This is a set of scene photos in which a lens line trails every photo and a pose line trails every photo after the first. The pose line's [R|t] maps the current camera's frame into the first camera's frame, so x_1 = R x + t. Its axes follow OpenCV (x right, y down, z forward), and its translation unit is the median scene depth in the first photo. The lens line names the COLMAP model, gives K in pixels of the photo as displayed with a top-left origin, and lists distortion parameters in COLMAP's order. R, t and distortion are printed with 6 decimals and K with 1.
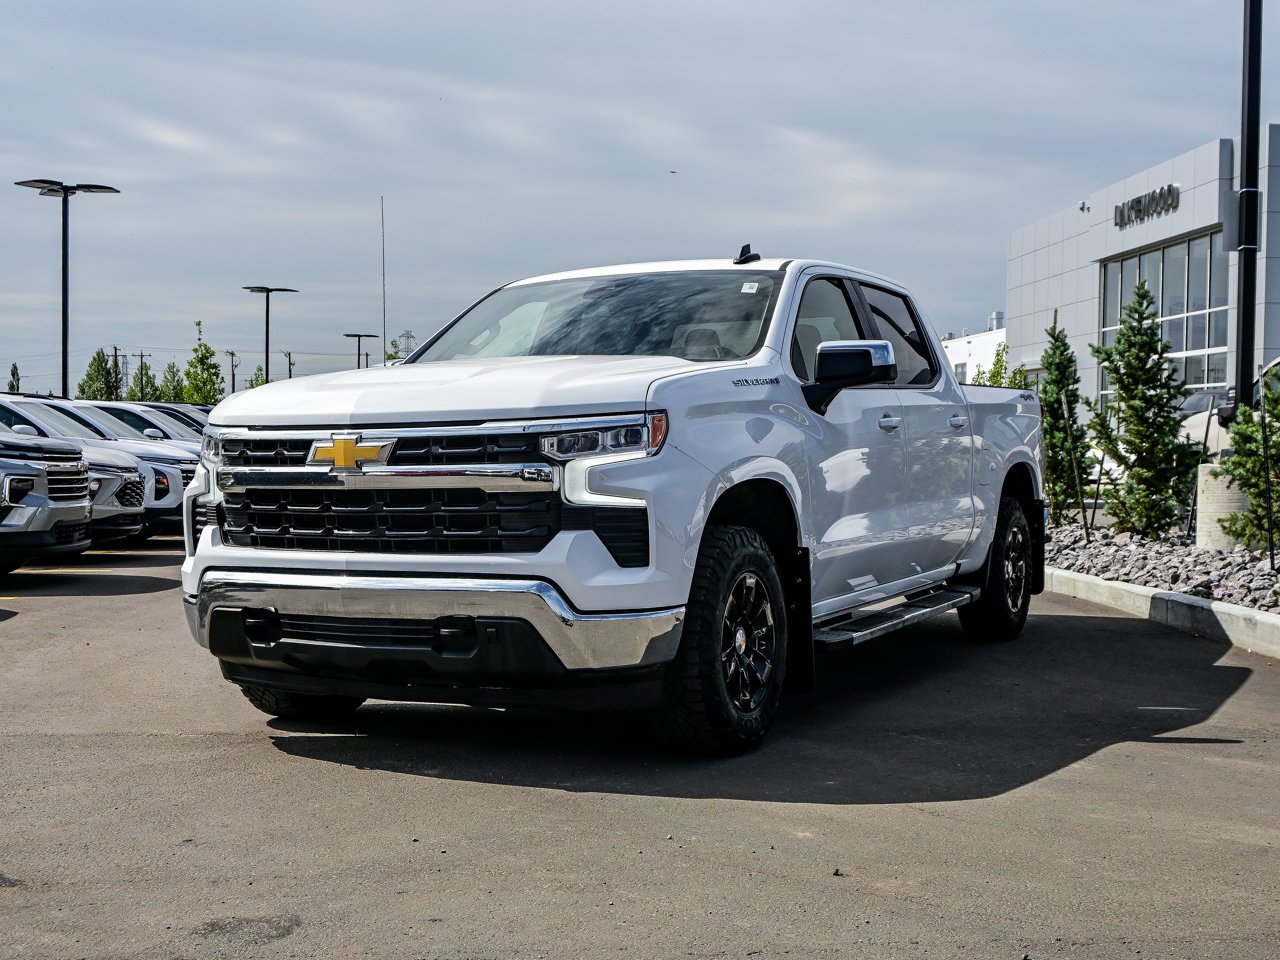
lens RADIAL K [[1618.7, 0, 637.1], [0, 1618.7, 529.9], [0, 0, 1]] dist [0.007773, 0.025472]
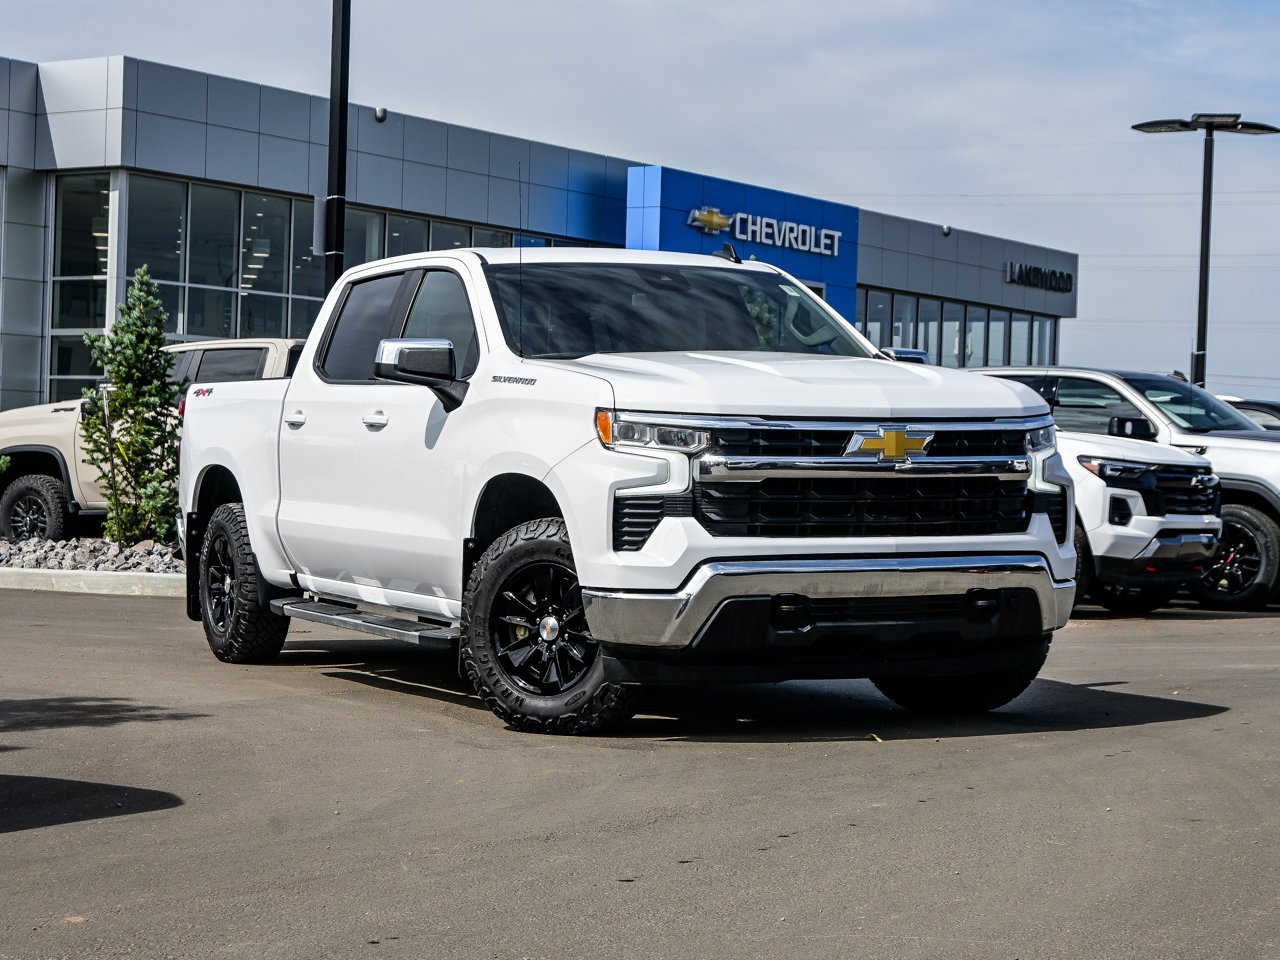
lens RADIAL K [[2387.8, 0, 640.0], [0, 2387.8, 480.0], [0, 0, 1]] dist [-0.021770, 0.011399]
pose [[0.600301, 0.002384, 0.799771, -1.549451], [0.024520, 0.999471, -0.021383, 0.006155], [-0.799398, 0.032447, 0.599925, 0.177955]]
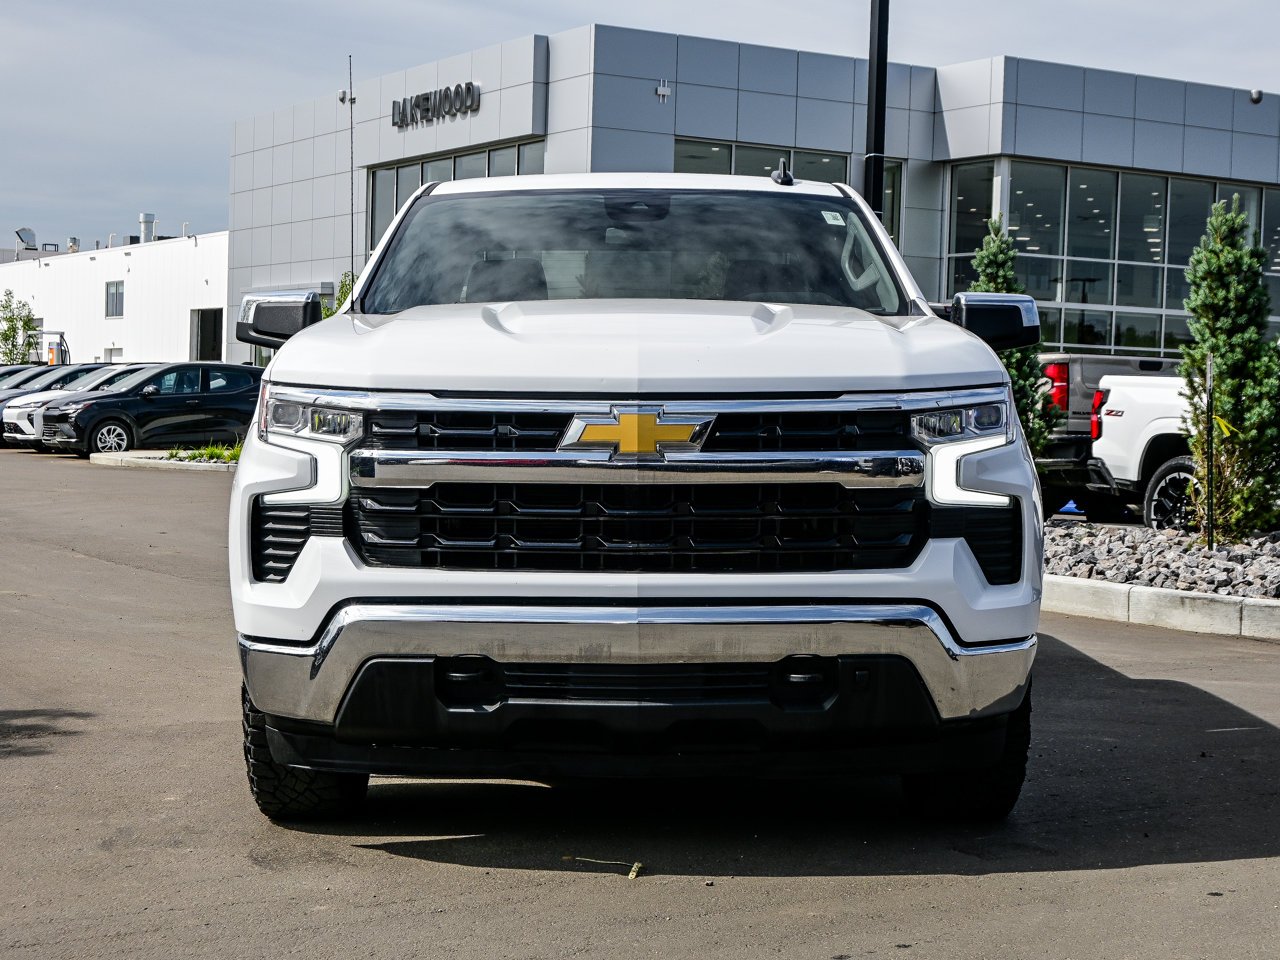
lens RADIAL K [[2057.3, 0, 640.0], [0, 2057.3, 480.0], [0, 0, 1]] dist [-0.034042, 0.027580]
pose [[0.876281, -0.005213, 0.481772, -0.611507], [0.008065, 0.999960, -0.003850, -0.023525], [-0.481733, 0.007259, 0.876288, 0.205769]]
